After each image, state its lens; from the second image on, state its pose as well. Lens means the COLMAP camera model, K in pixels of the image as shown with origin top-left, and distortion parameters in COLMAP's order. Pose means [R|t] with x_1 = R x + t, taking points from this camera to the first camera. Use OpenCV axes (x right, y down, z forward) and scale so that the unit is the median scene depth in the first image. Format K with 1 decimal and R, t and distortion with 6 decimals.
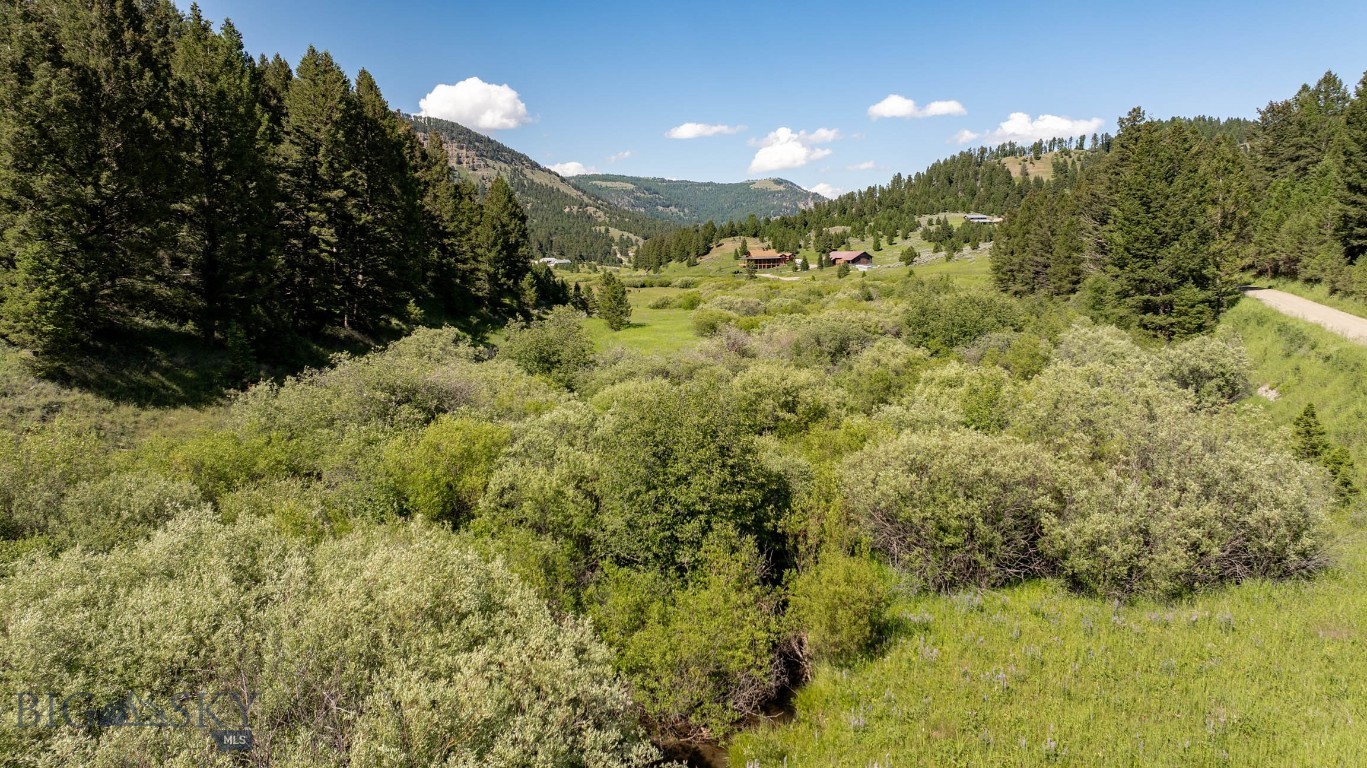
lens RADIAL K [[957.3, 0, 694.2], [0, 957.3, 372.5], [0, 0, 1]] dist [-0.042151, 0.049257]
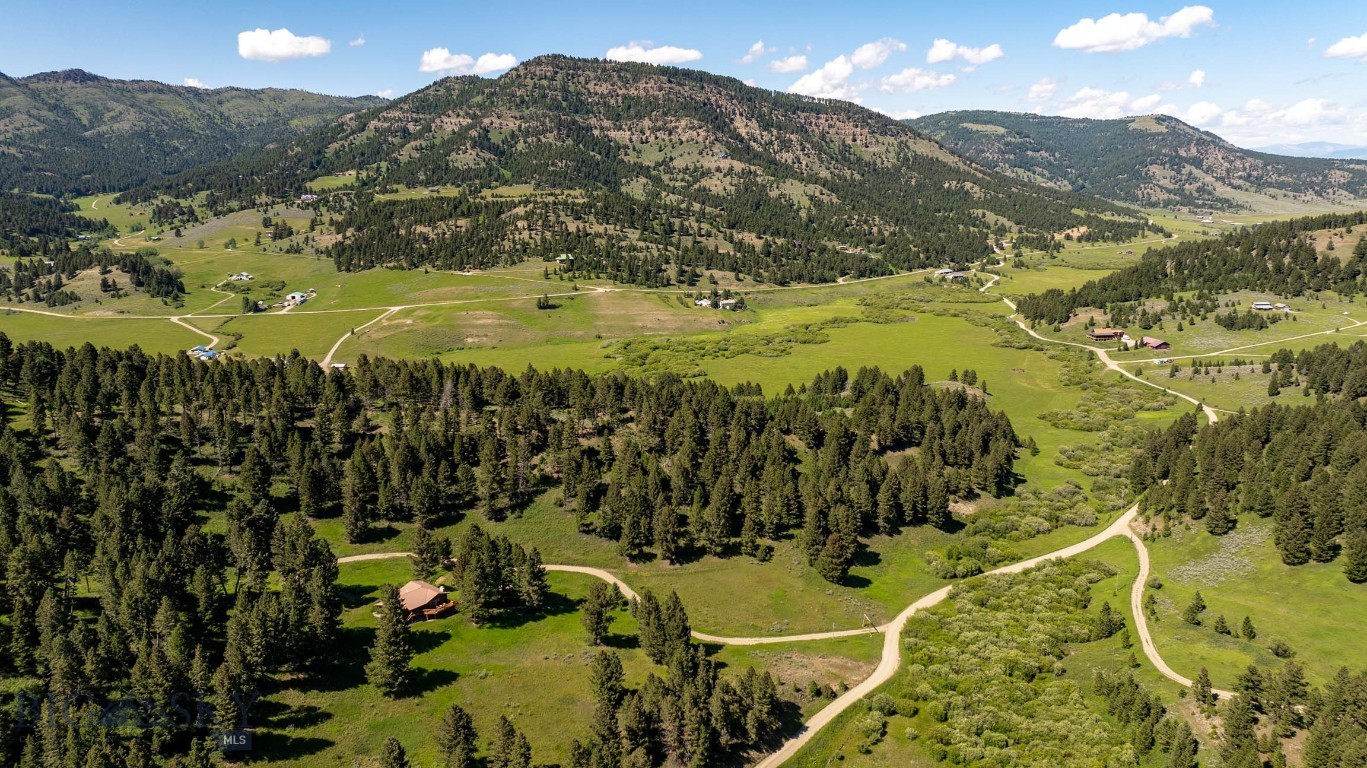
lens RADIAL K [[957.3, 0, 686.3], [0, 957.3, 387.7], [0, 0, 1]] dist [-0.042151, 0.049257]
pose [[0.933372, 0.084460, -0.348832, -0.010813], [-0.046673, 0.992227, 0.115358, -0.108341], [0.355863, -0.091391, 0.930059, -0.480616]]
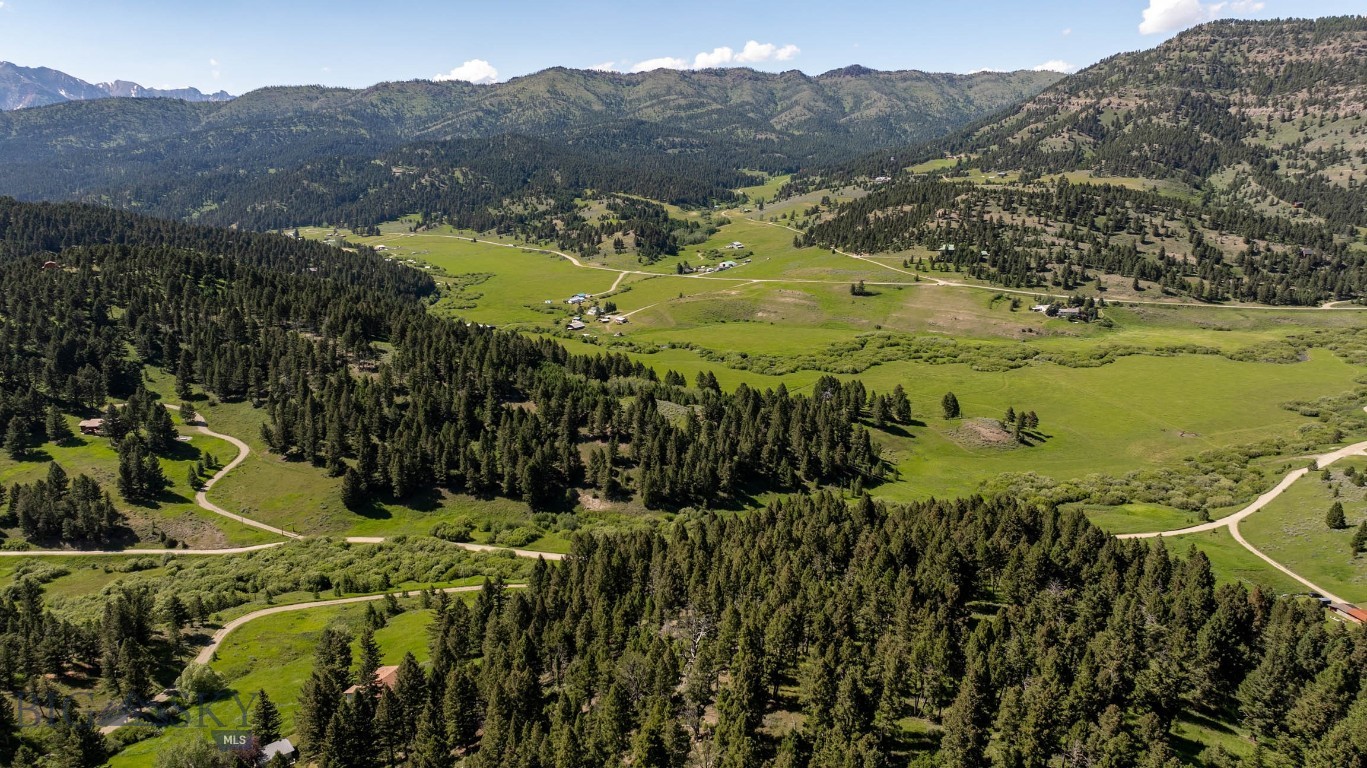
lens RADIAL K [[957.3, 0, 689.1], [0, 957.3, 379.1], [0, 0, 1]] dist [-0.042151, 0.049257]
pose [[0.386126, 0.218013, -0.896313, 0.415650], [-0.104264, 0.975758, 0.192420, -0.164857], [0.916535, 0.019155, 0.399497, -0.139246]]
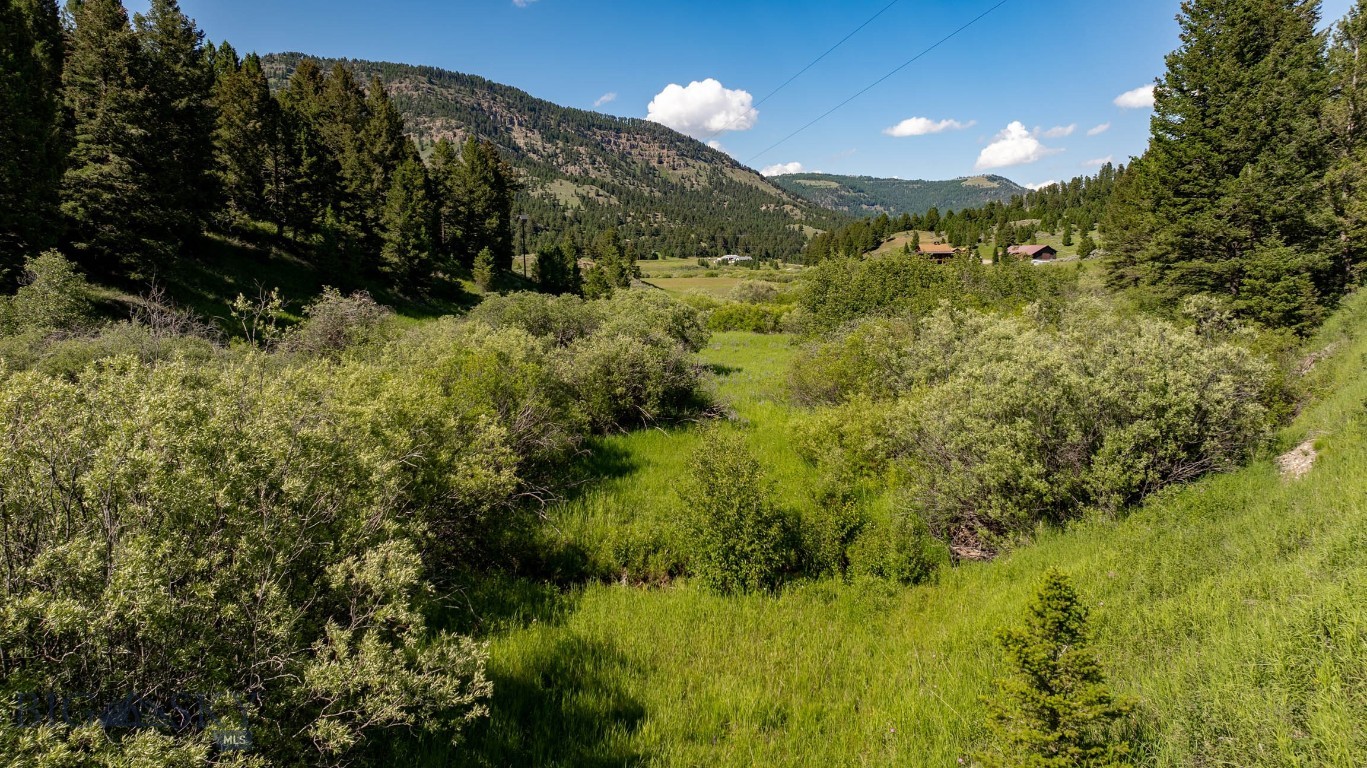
lens RADIAL K [[957.3, 0, 690.4], [0, 957.3, 375.9], [0, 0, 1]] dist [-0.042151, 0.049257]
pose [[0.976175, 0.029719, -0.214938, 0.026111], [-0.028966, 0.999558, 0.006653, -0.000555], [0.215041, -0.000269, 0.976605, 0.032276]]
